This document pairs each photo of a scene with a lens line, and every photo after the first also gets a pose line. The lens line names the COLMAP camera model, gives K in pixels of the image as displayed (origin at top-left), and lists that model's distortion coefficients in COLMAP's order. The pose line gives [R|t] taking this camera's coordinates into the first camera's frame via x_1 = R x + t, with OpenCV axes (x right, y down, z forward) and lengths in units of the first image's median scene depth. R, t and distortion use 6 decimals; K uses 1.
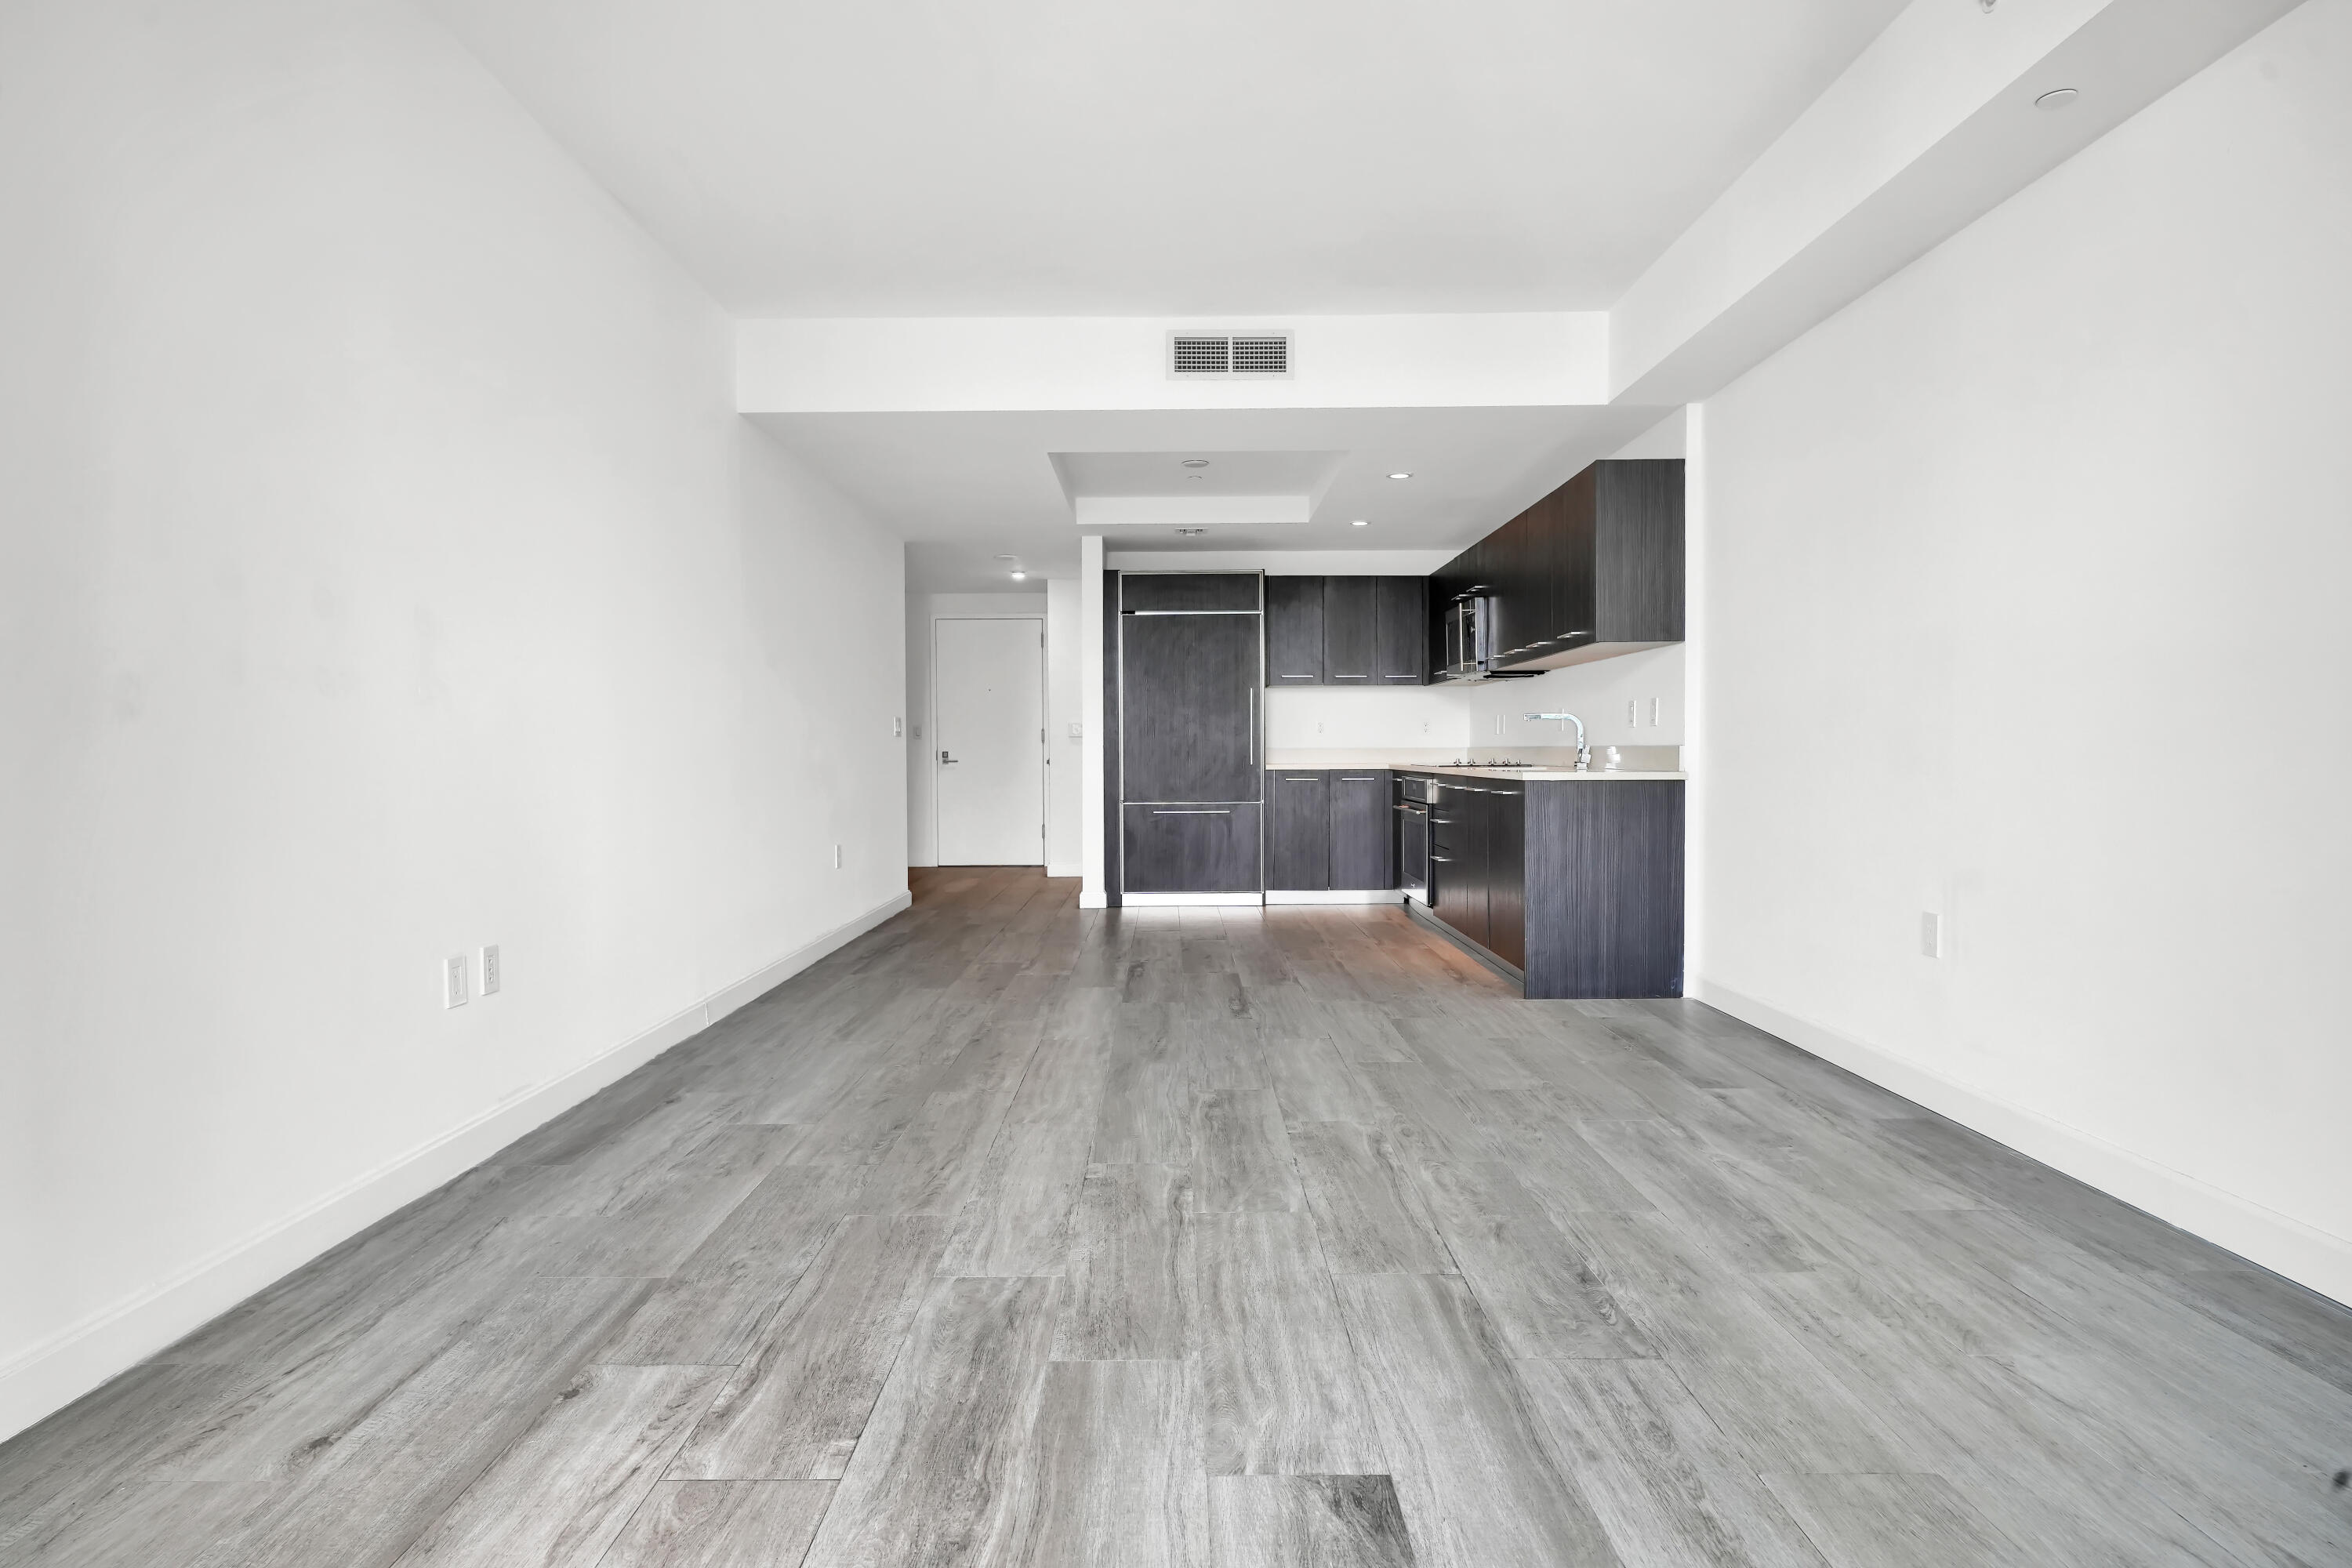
lens RADIAL K [[1336.3, 0, 1154.5], [0, 1336.3, 786.0], [0, 0, 1]] dist [-0.005777, 0.010631]
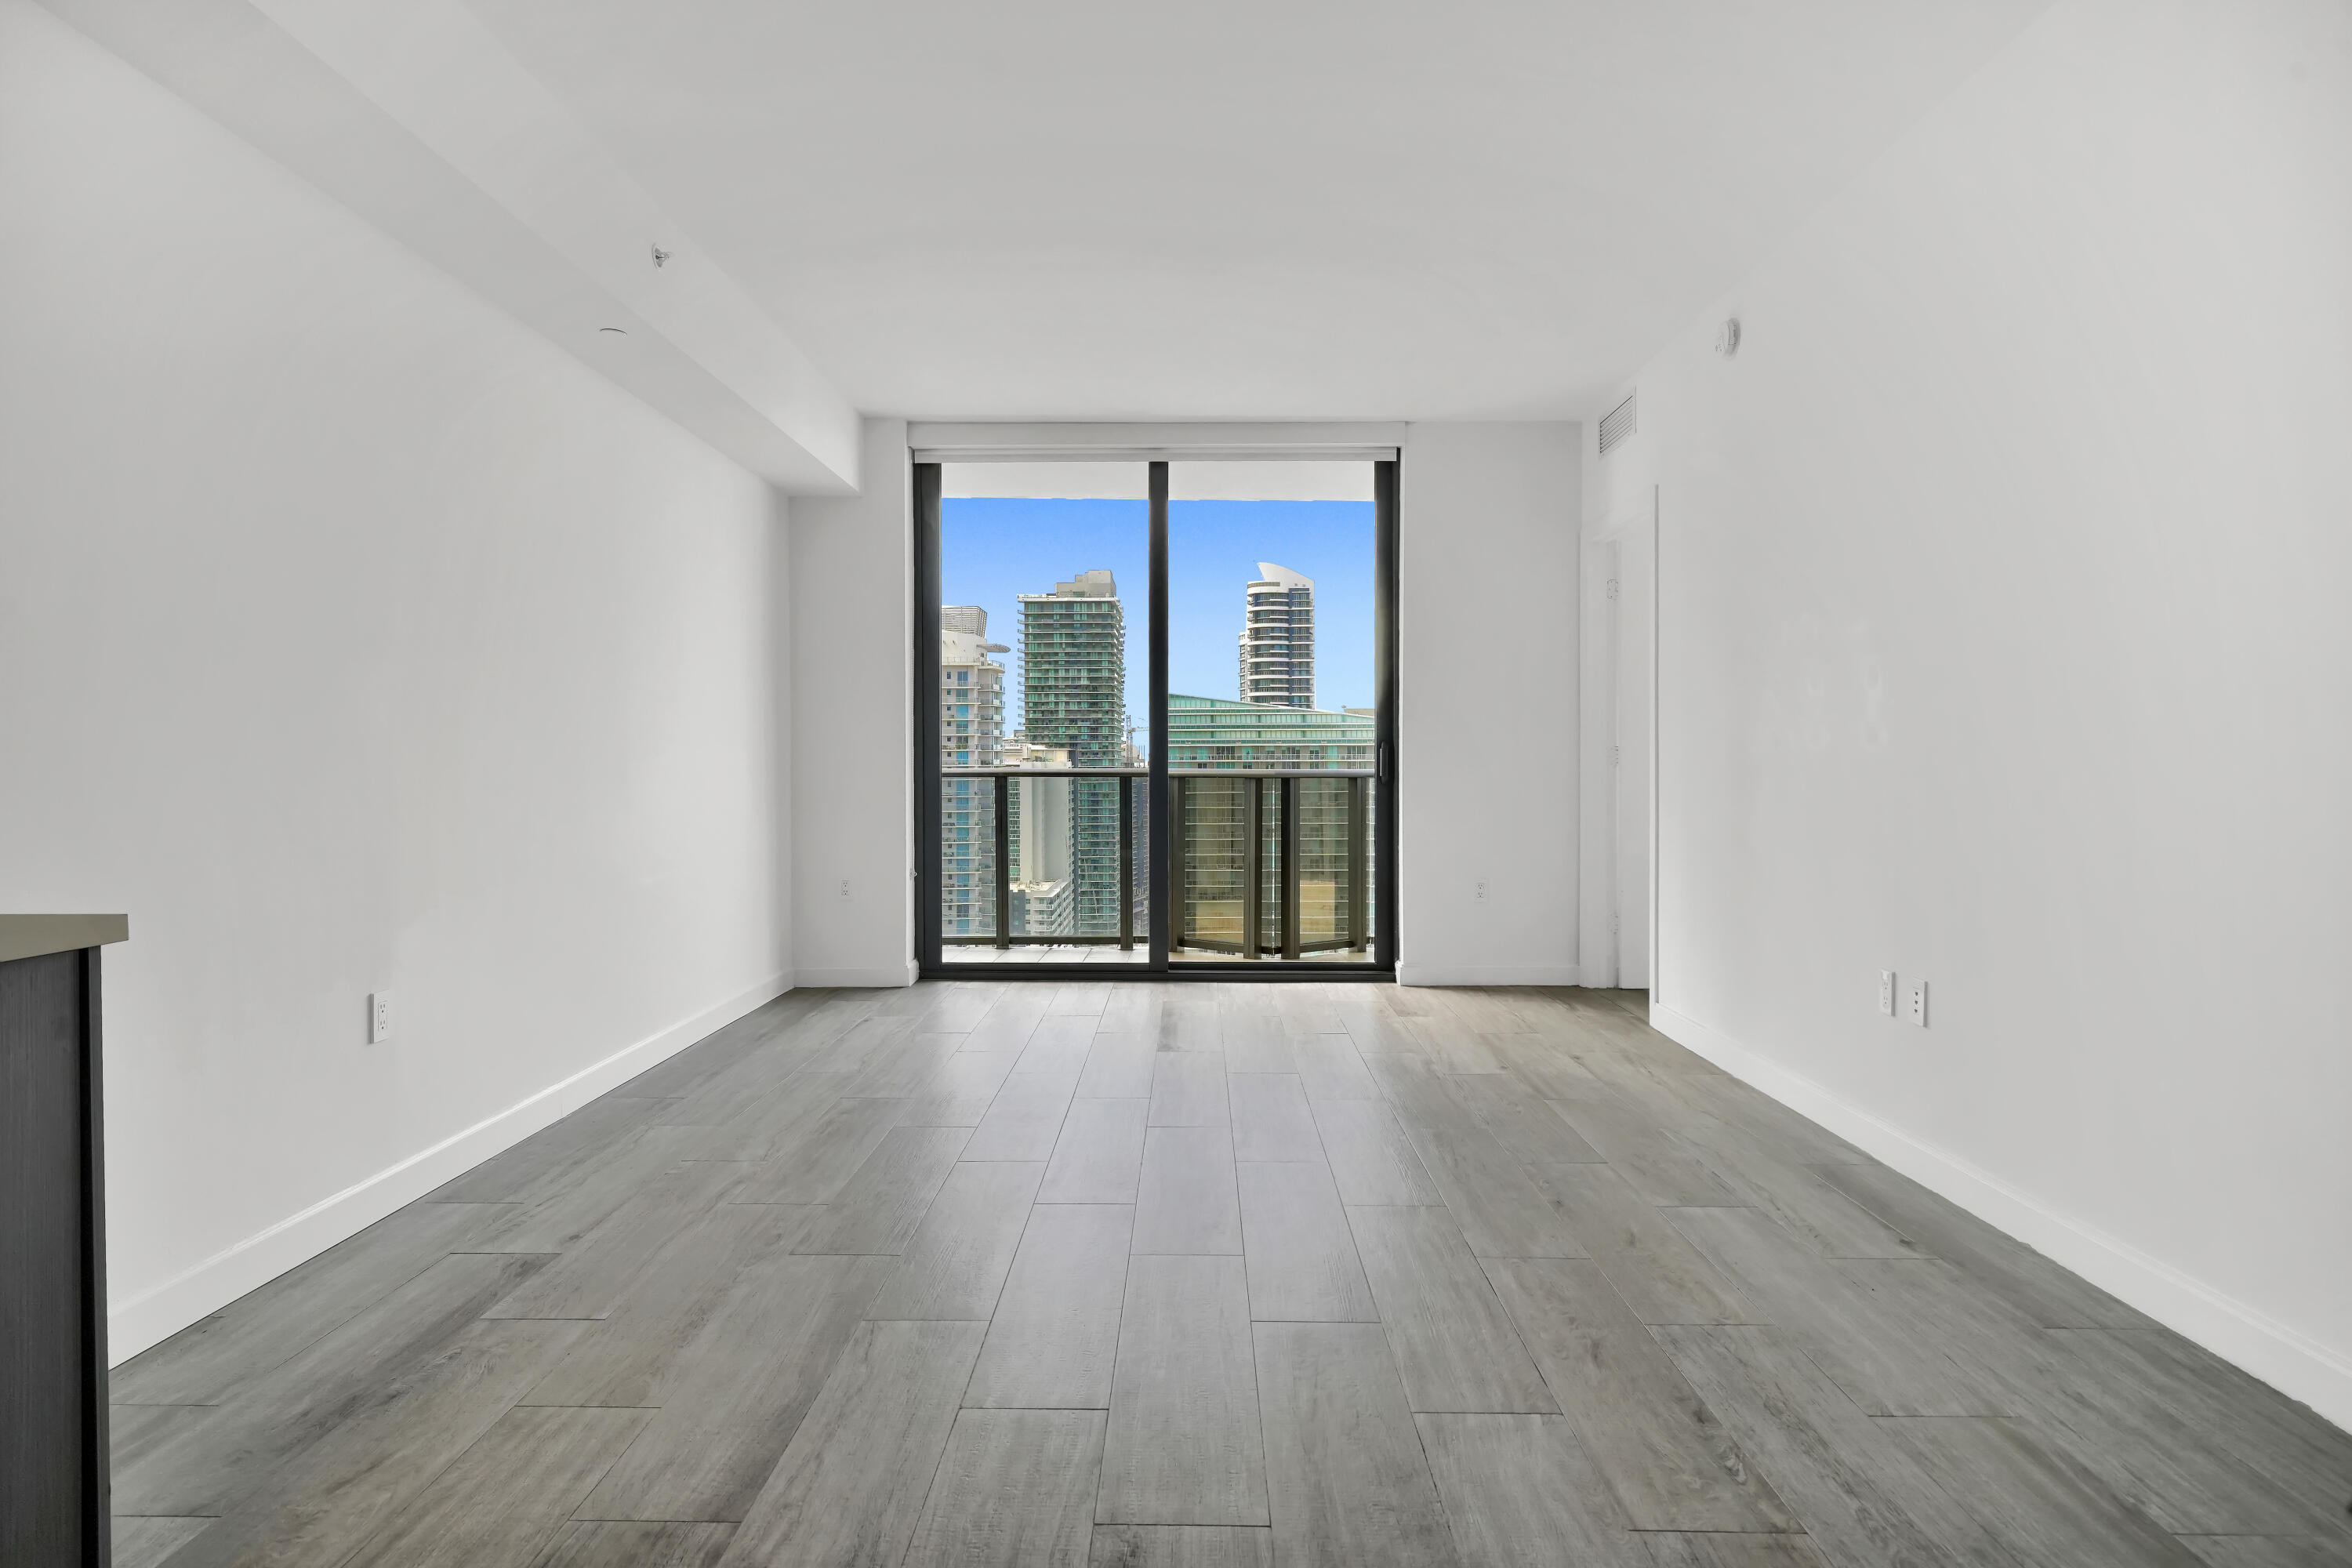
lens RADIAL K [[1295.8, 0, 1164.5], [0, 1295.8, 770.4], [0, 0, 1]] dist [-0.008960, 0.005816]
pose [[-0.999900, 0.007342, 0.012117, 0.044155], [0.007700, 0.999528, 0.029756, -0.047774], [-0.011893, 0.029847, -0.999484, 1.280585]]
